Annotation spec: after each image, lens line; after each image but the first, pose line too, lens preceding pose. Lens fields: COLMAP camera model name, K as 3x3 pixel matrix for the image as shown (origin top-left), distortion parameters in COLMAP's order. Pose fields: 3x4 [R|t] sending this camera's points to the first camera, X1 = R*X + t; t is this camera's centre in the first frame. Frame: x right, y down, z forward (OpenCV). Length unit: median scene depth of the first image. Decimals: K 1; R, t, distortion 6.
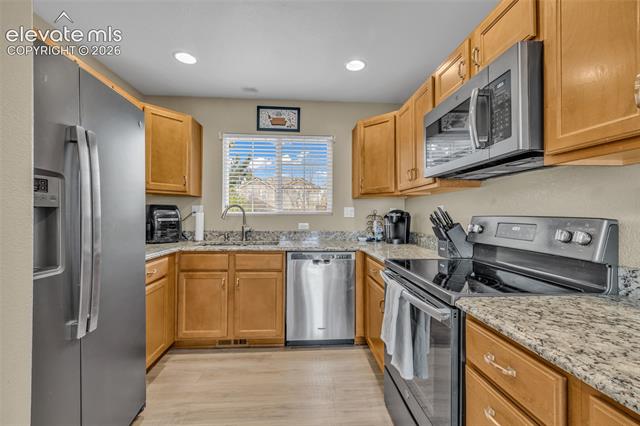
lens RADIAL K [[270.6, 0, 320.0], [0, 270.6, 213.0], [0, 0, 1]] dist [-0.000047, 0.000032]
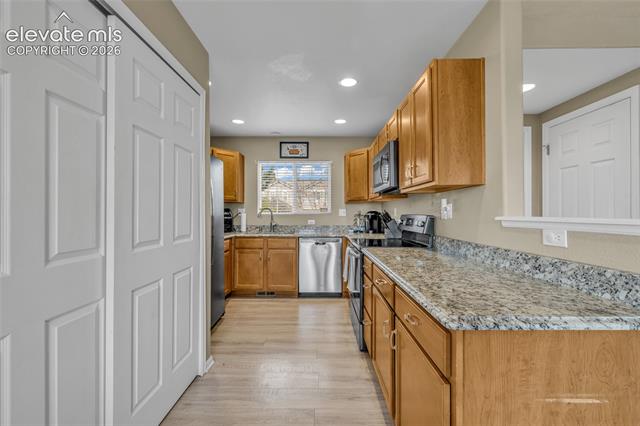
lens RADIAL K [[266.4, 0, 320.0], [0, 266.4, 213.0], [0, 0, 1]] dist [-0.003620, -0.000038]
pose [[0.997158, -0.005285, -0.075151, 0.107716], [0.005384, 0.999985, 0.001119, -0.003183], [0.075144, -0.001520, 0.997172, -0.500721]]
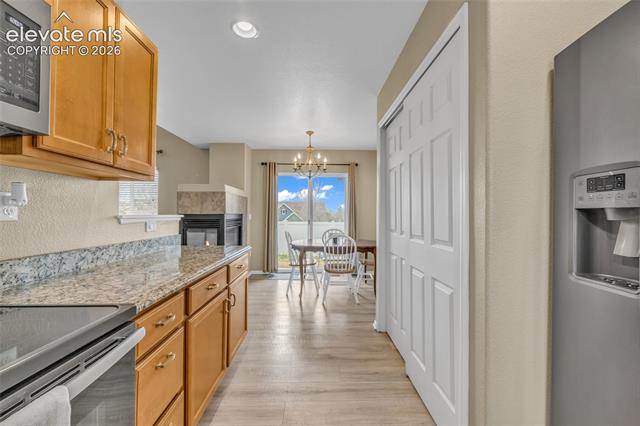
lens RADIAL K [[267.0, 0, 320.0], [0, 267.0, 213.0], [0, 0, 1]] dist [0.000395, 0.000174]
pose [[-0.998586, -0.013203, 0.051501, -0.061579], [-0.013672, 0.999868, -0.008770, 0.000226], [-0.051378, -0.009462, -0.998634, 0.682586]]
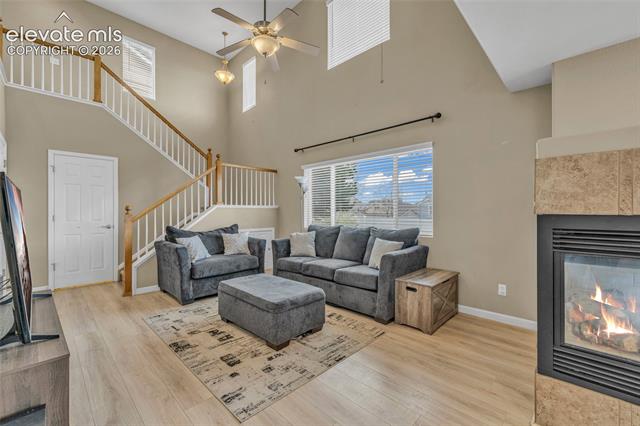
lens RADIAL K [[266.4, 0, 320.0], [0, 266.4, 213.0], [0, 0, 1]] dist [-0.003620, -0.000038]
pose [[-0.660350, -0.010372, 0.750886, 0.636445], [-0.009408, 0.999940, 0.005538, 0.001159], [-0.750899, -0.003407, -0.660409, 0.033752]]
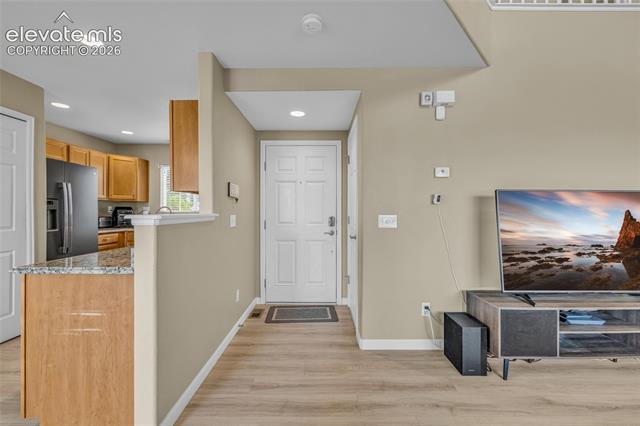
lens RADIAL K [[267.0, 0, 320.0], [0, 267.0, 213.0], [0, 0, 1]] dist [0.000395, 0.000174]
pose [[0.997110, -0.002018, -0.075946, 0.864641], [0.002741, 0.999952, 0.009425, -0.002107], [0.075923, -0.009606, 0.997067, -0.686079]]
